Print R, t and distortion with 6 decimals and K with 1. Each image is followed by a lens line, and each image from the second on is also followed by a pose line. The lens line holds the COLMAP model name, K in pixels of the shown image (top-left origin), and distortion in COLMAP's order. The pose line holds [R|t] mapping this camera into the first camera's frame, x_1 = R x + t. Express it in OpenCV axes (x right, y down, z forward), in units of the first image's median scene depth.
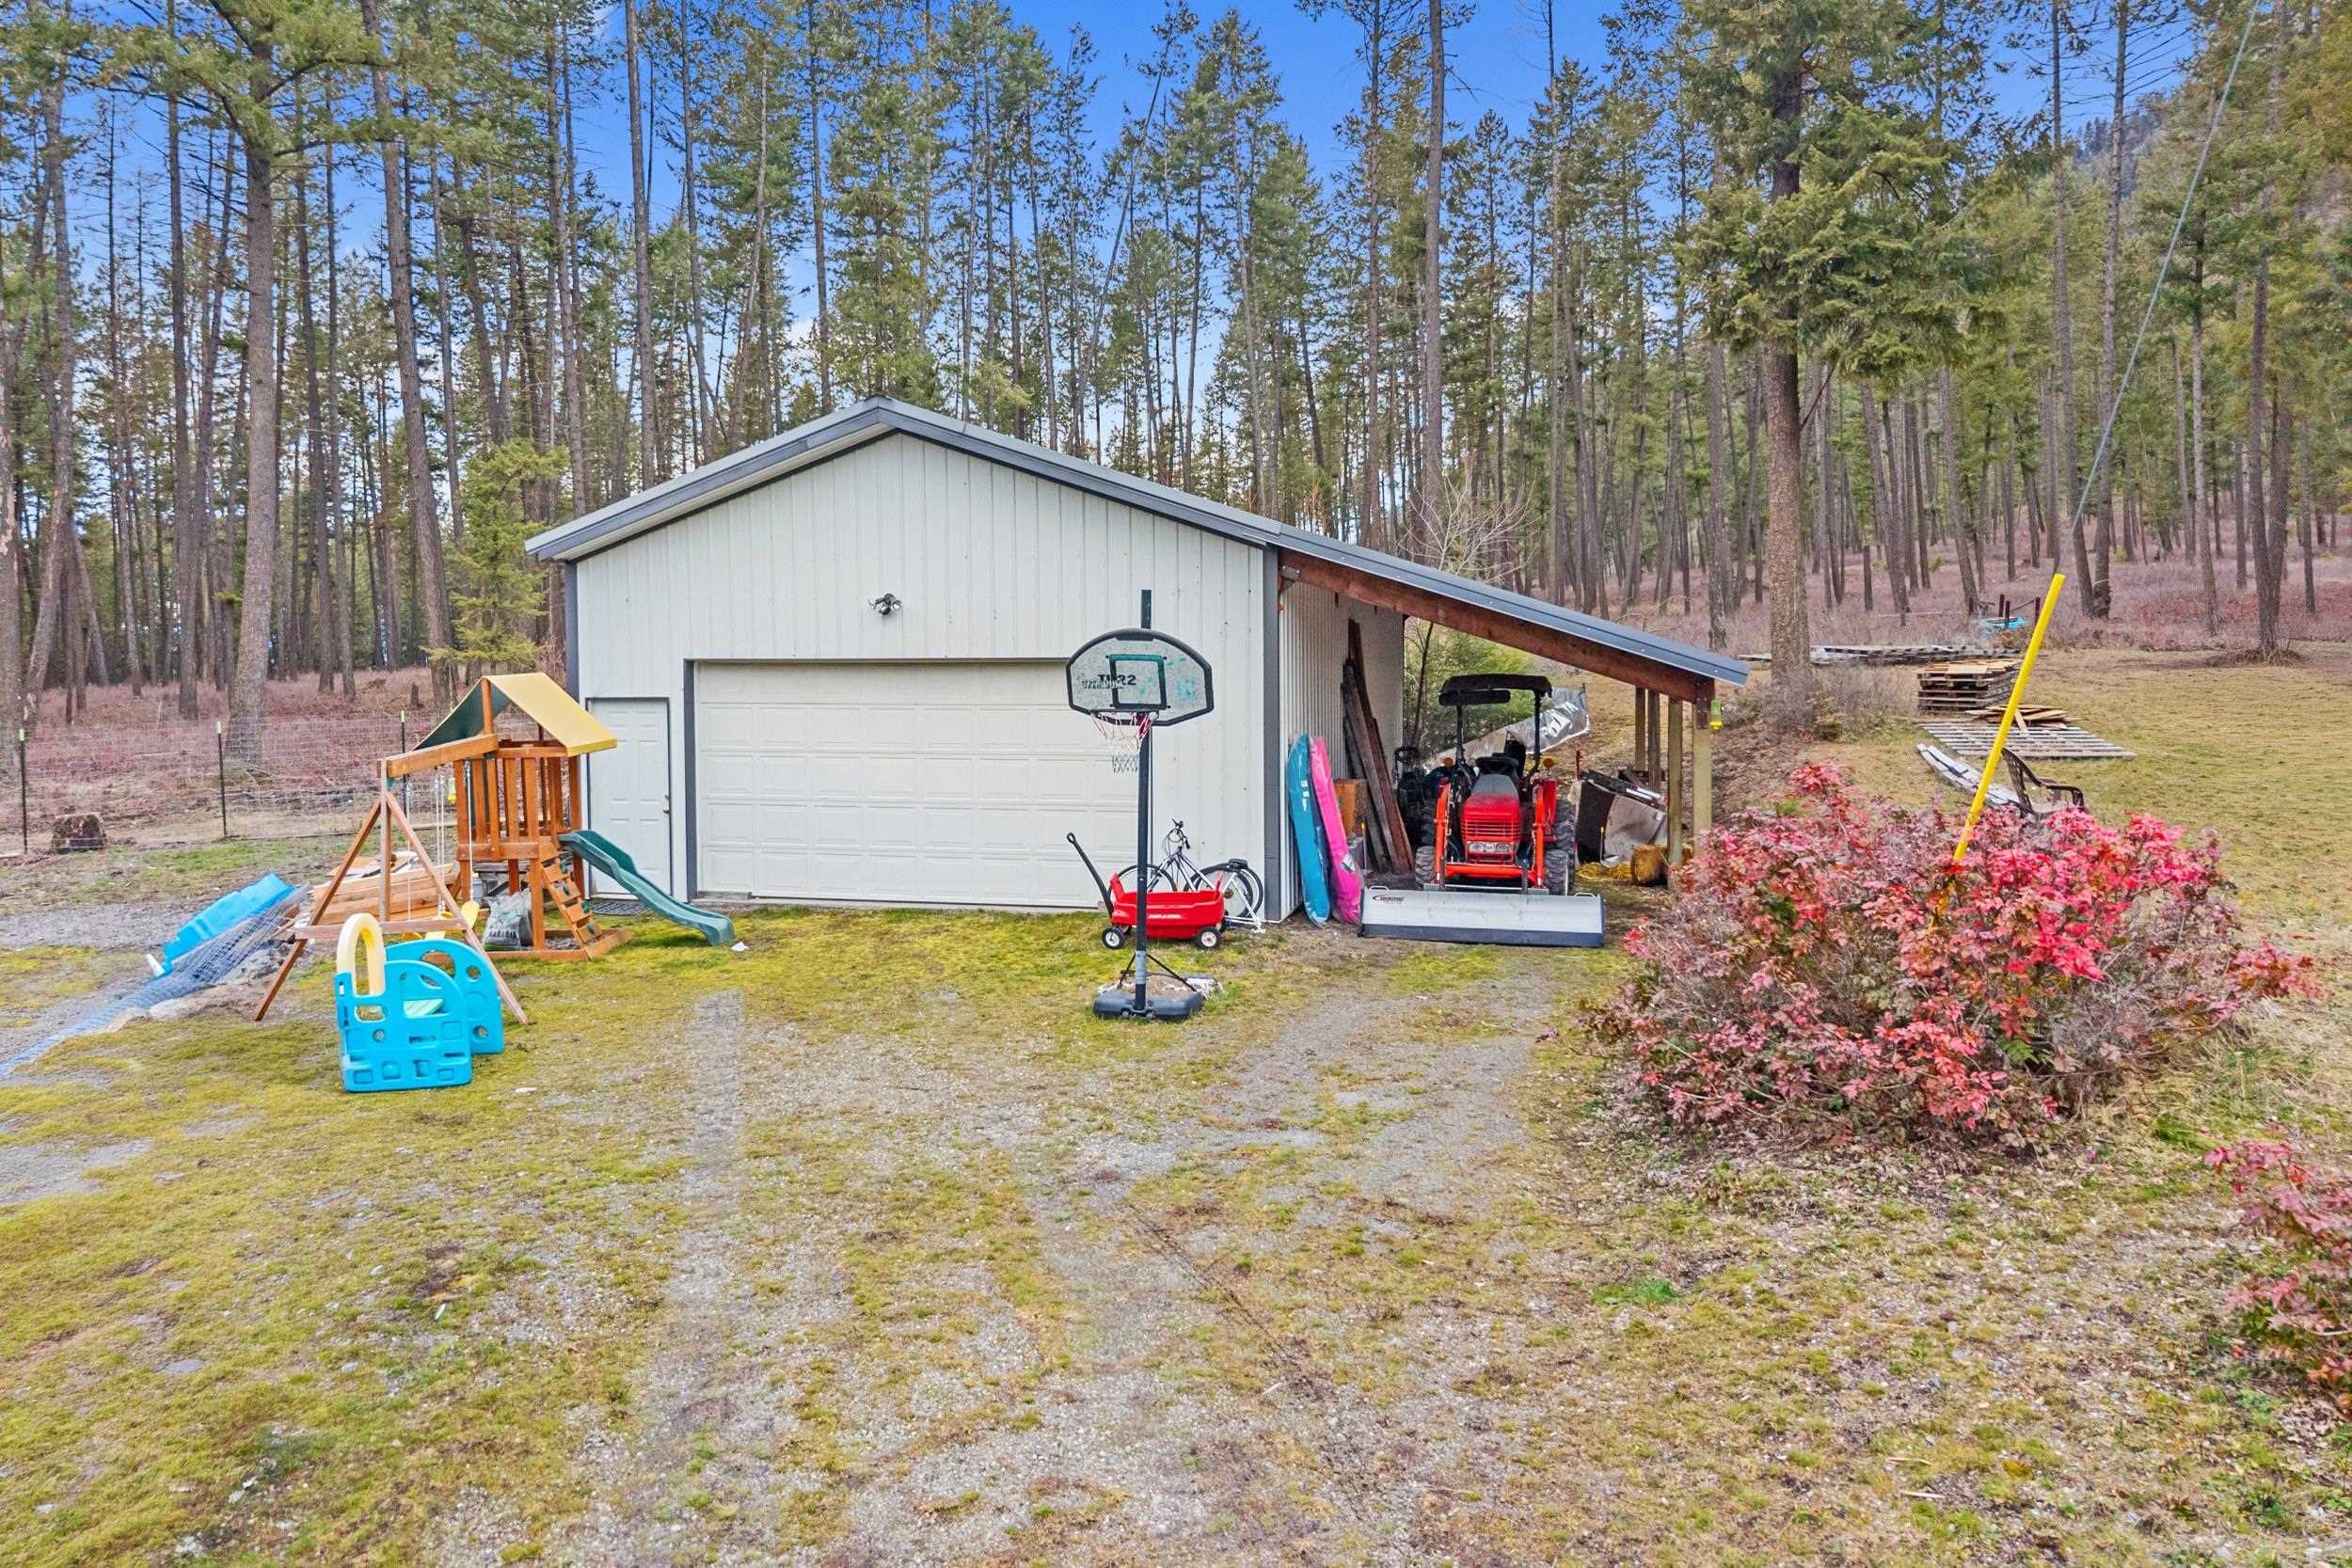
lens RADIAL K [[1634.4, 0, 1174.3], [0, 1634.4, 781.2], [0, 0, 1]] dist [0.016311, -0.012721]
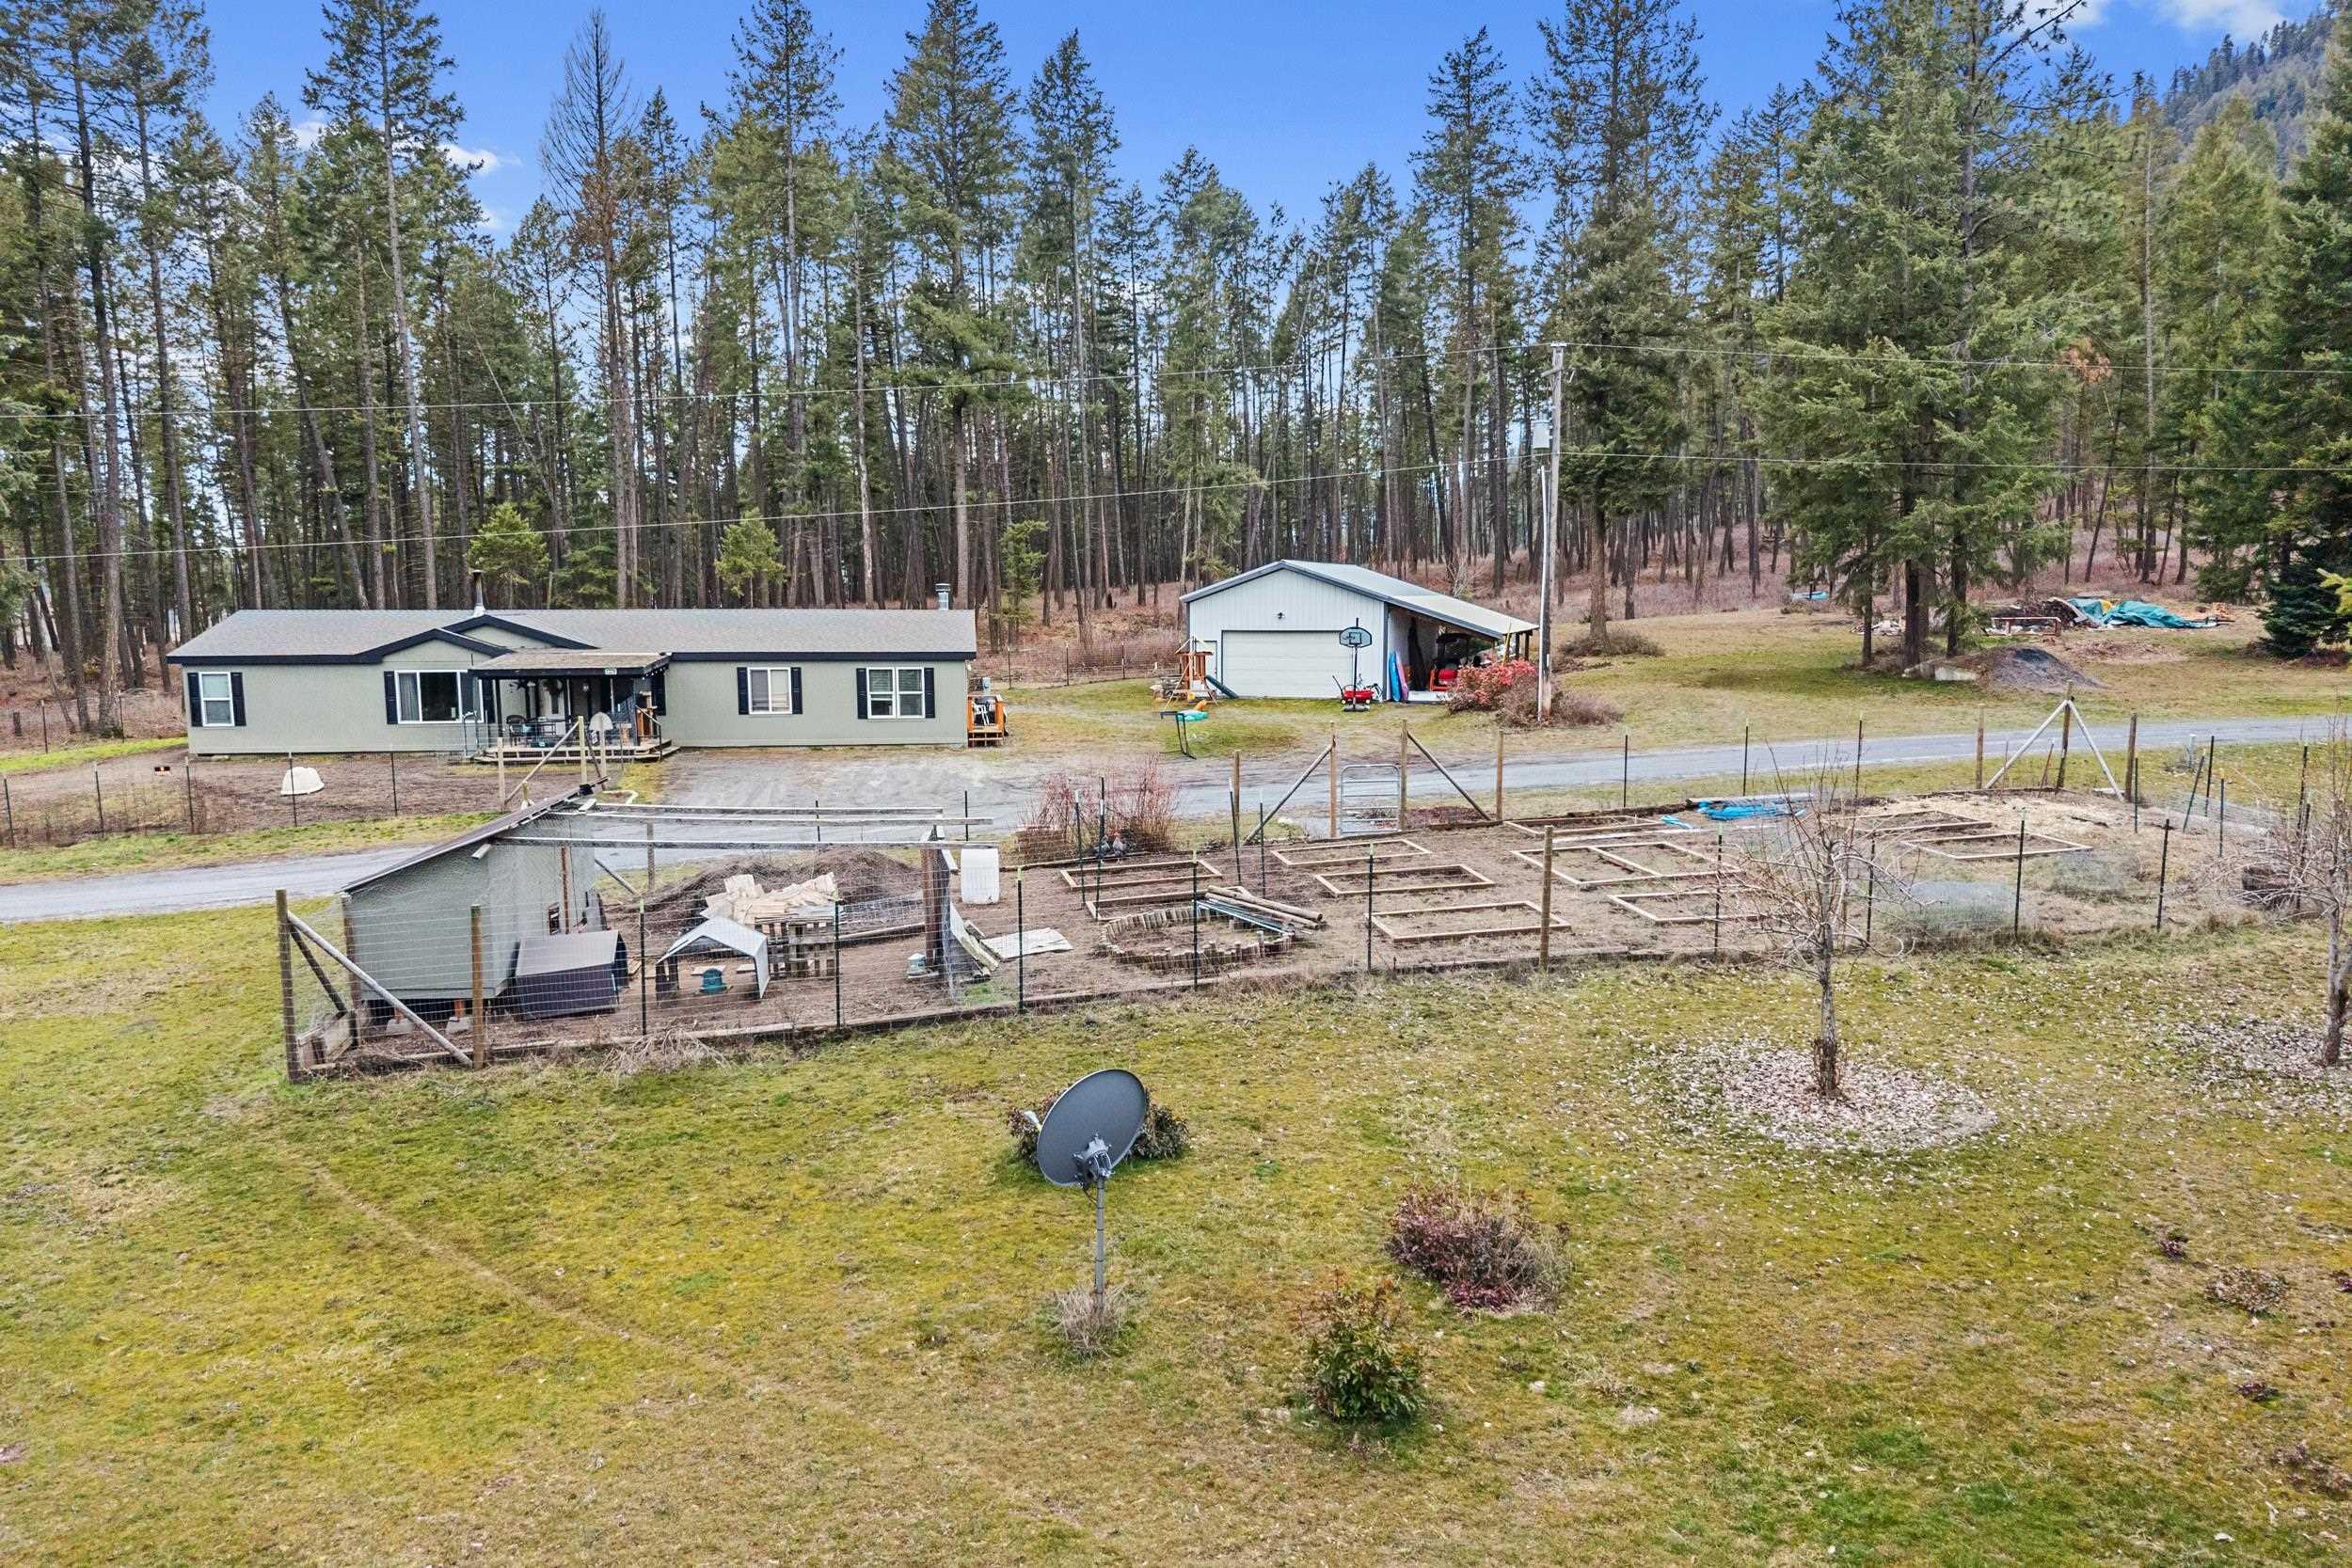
lens RADIAL K [[1634.4, 0, 1179.1], [0, 1634.4, 793.0], [0, 0, 1]] dist [0.016311, -0.012721]
pose [[0.997393, 0.011914, -0.071173, -0.146064], [-0.007934, 0.998403, 0.055939, 0.091613], [0.071726, -0.055229, 0.995894, -2.854654]]
